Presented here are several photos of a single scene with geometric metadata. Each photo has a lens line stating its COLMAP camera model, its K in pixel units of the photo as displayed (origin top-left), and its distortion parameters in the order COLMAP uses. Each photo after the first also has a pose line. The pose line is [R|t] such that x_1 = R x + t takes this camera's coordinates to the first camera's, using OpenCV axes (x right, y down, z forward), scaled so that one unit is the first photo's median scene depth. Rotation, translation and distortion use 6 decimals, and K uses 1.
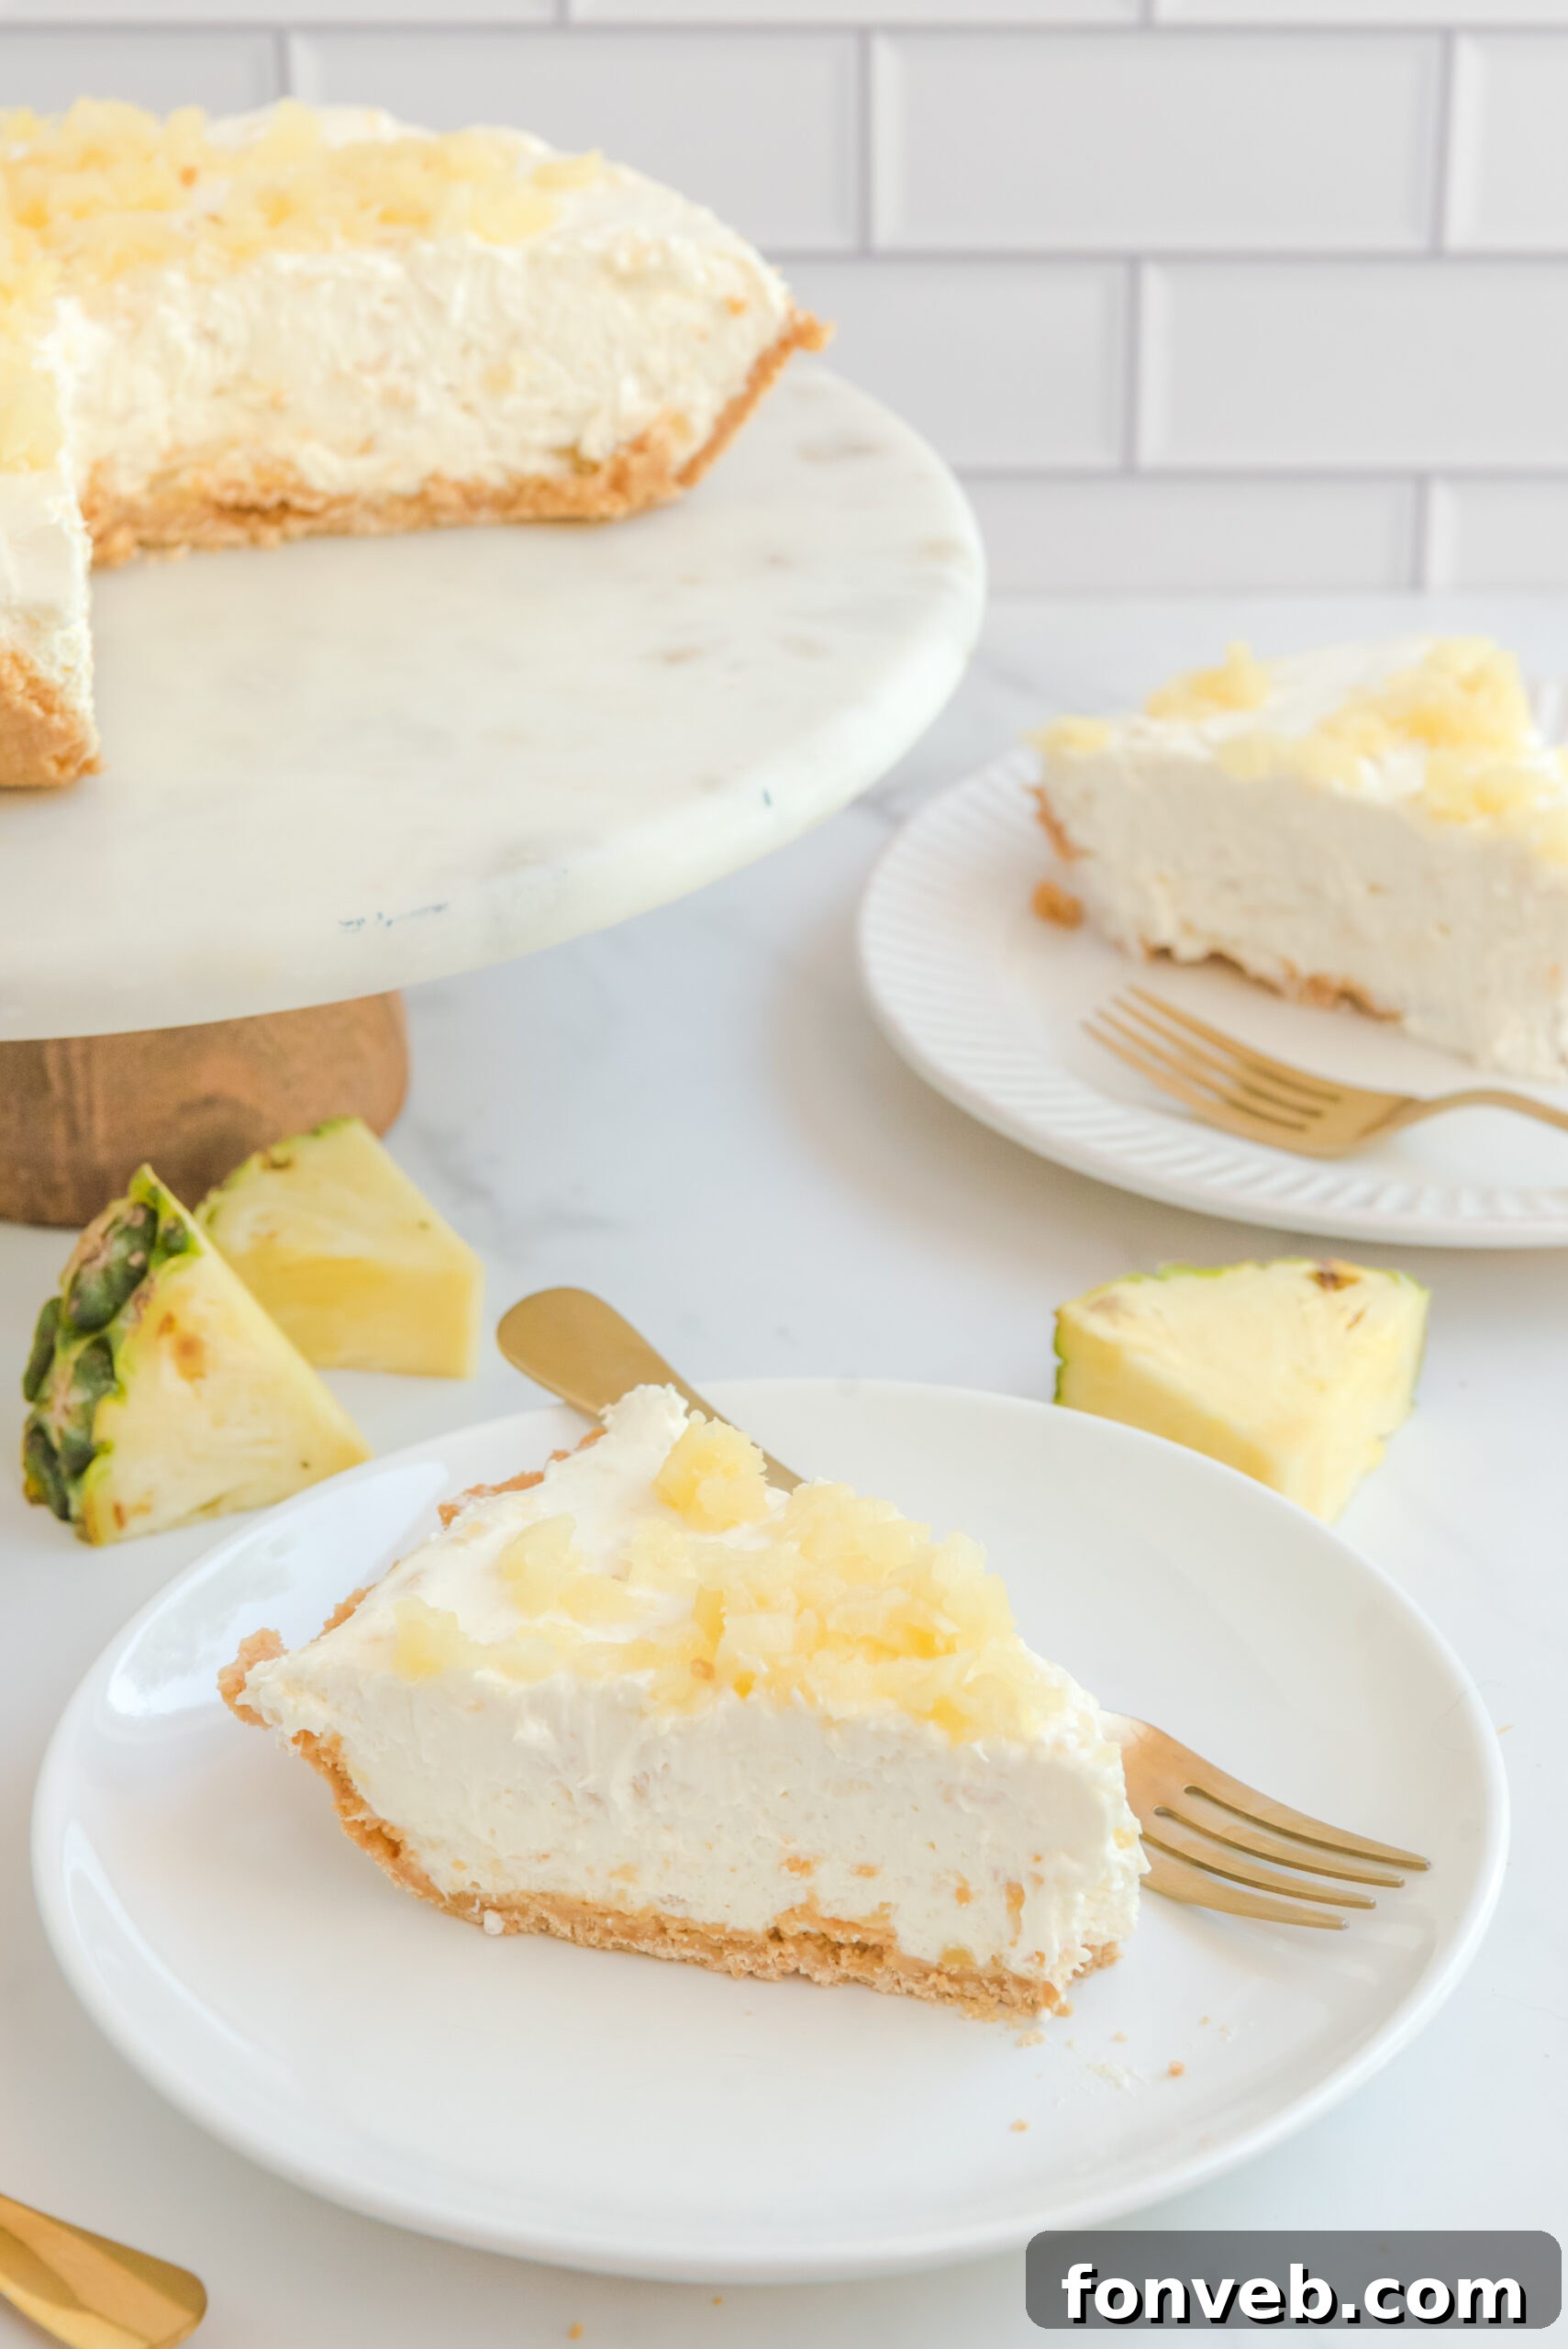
lens RADIAL K [[4381.7, 0, 784.0], [0, 4381.7, 1174.5], [0, 0, 1]] dist [-0.044547, 0.199592]
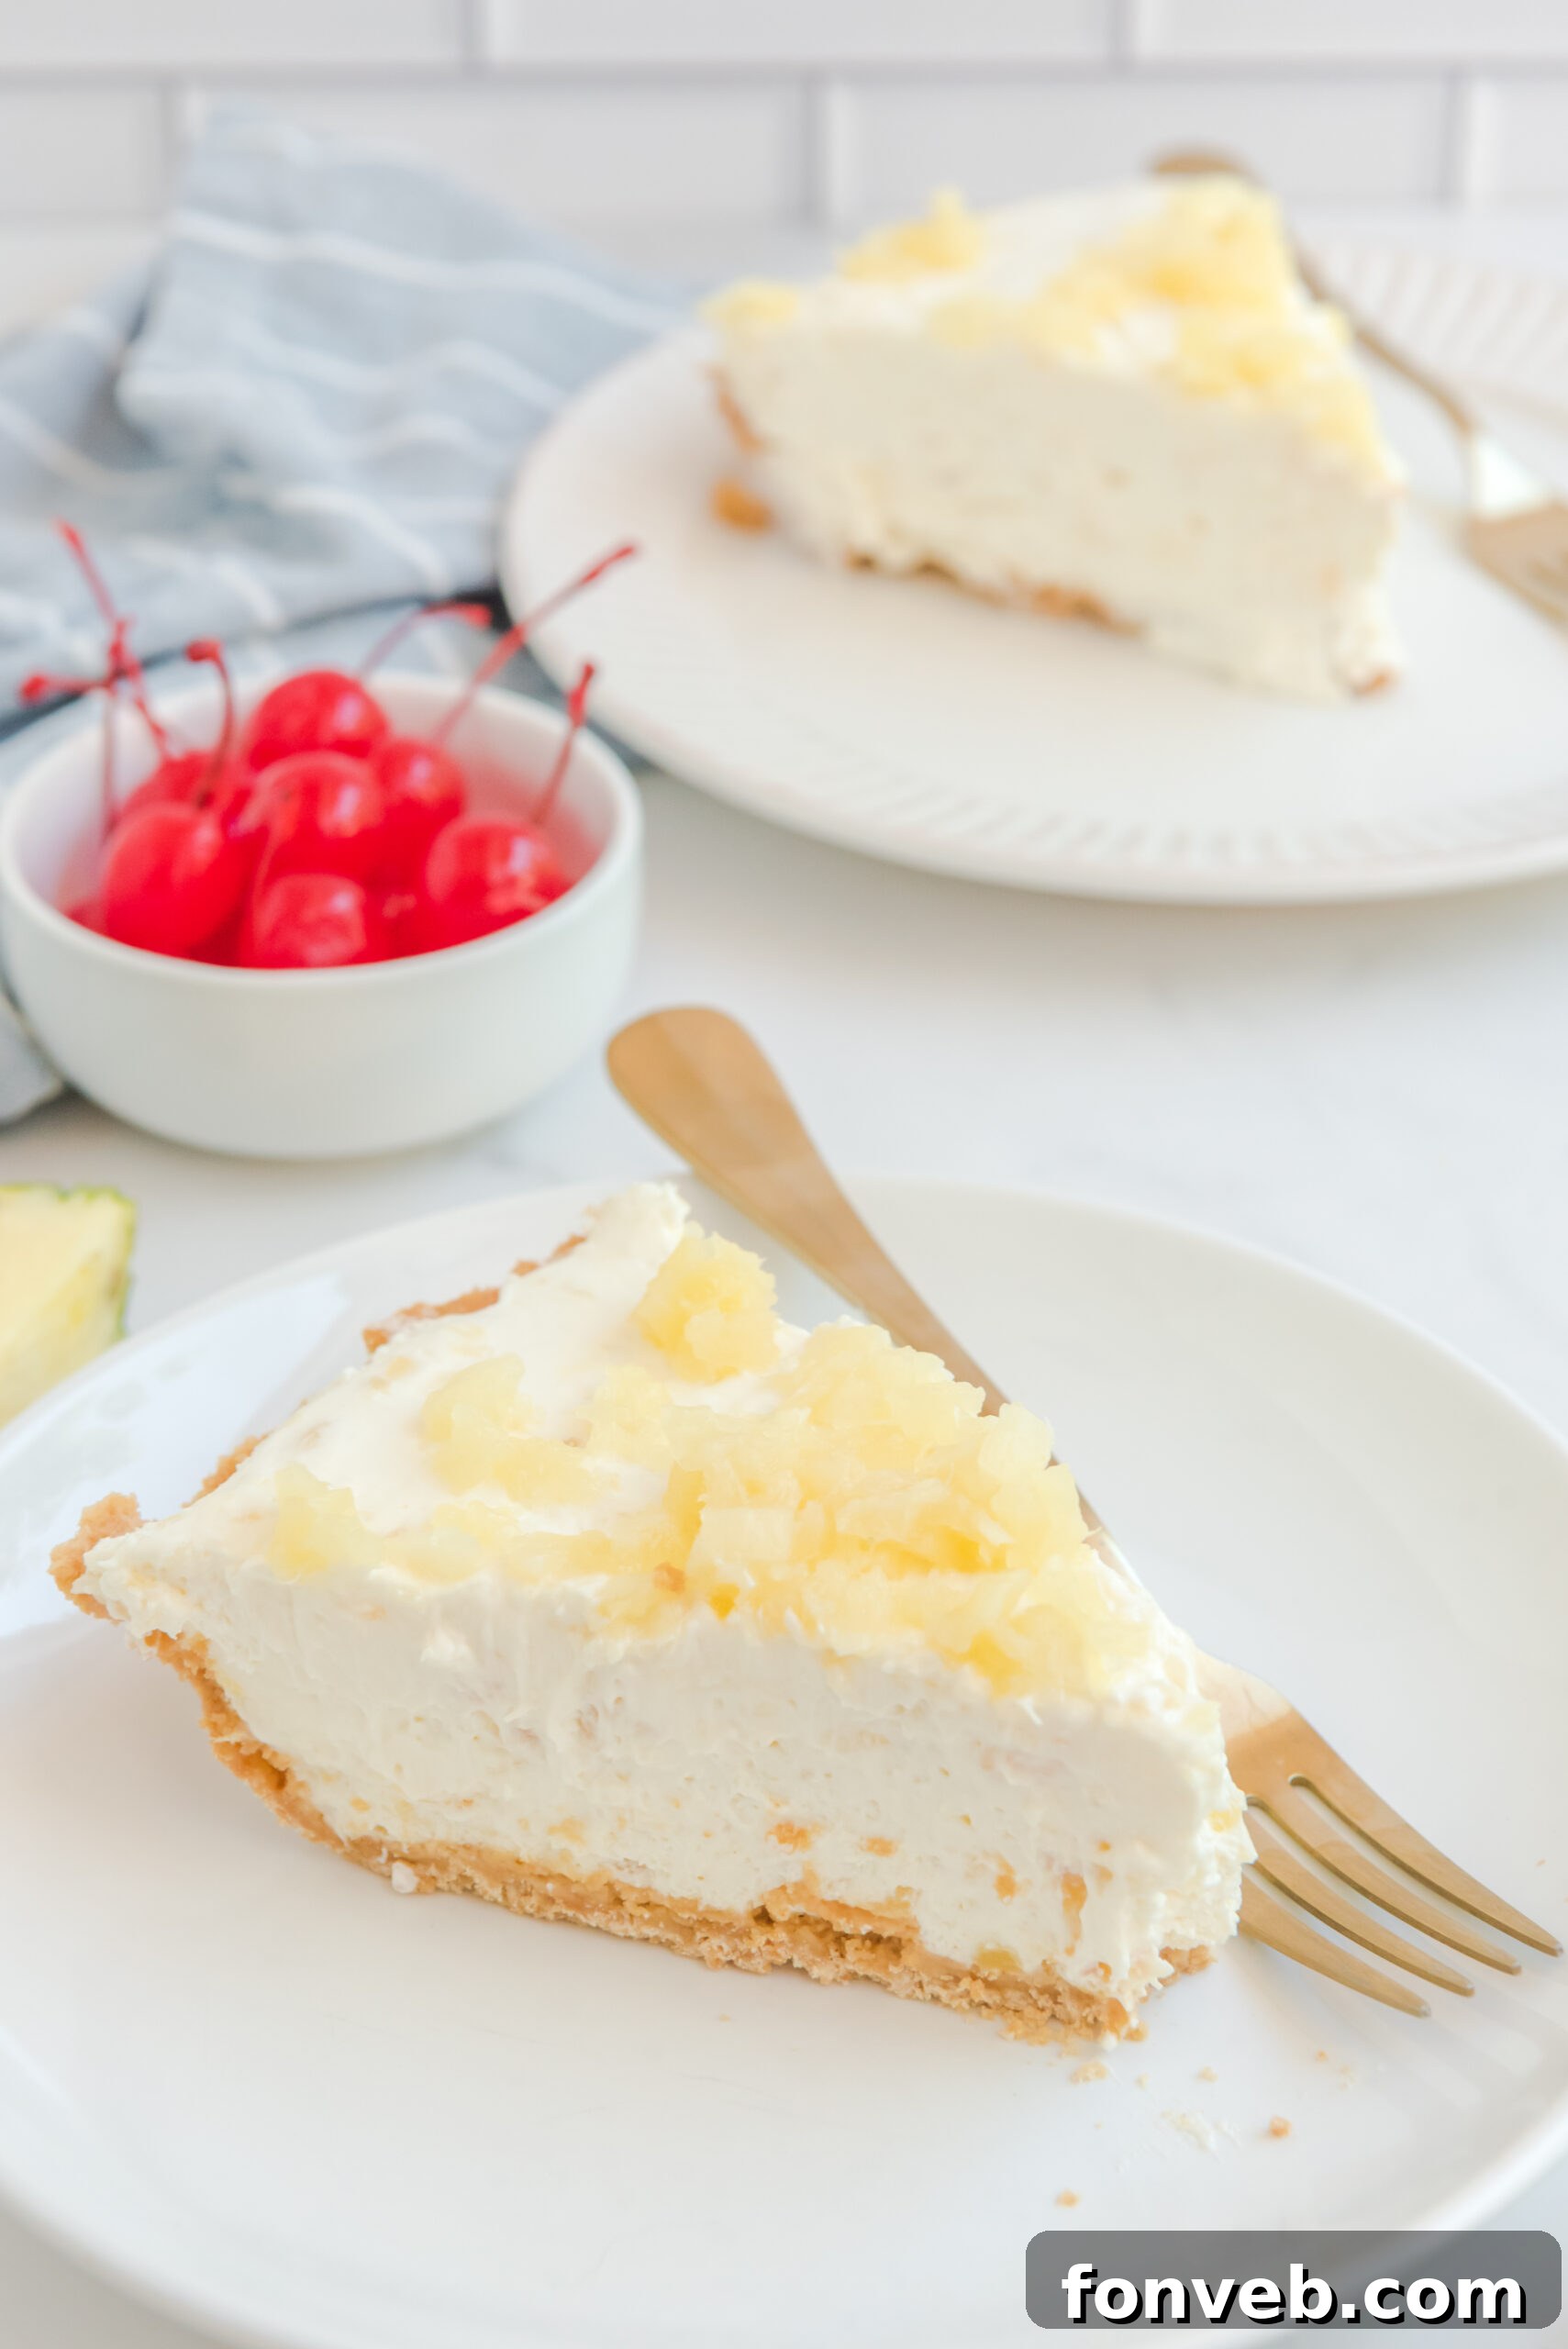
lens RADIAL K [[4328.2, 0, 784.0], [0, 4328.2, 1174.5], [0, 0, 1]] dist [0.040402, -0.289460]
pose [[0.998807, 0.032405, -0.036527, 0.025380], [-0.029815, 0.997147, 0.069346, -0.008498], [0.038670, -0.068174, 0.996924, 0.253831]]
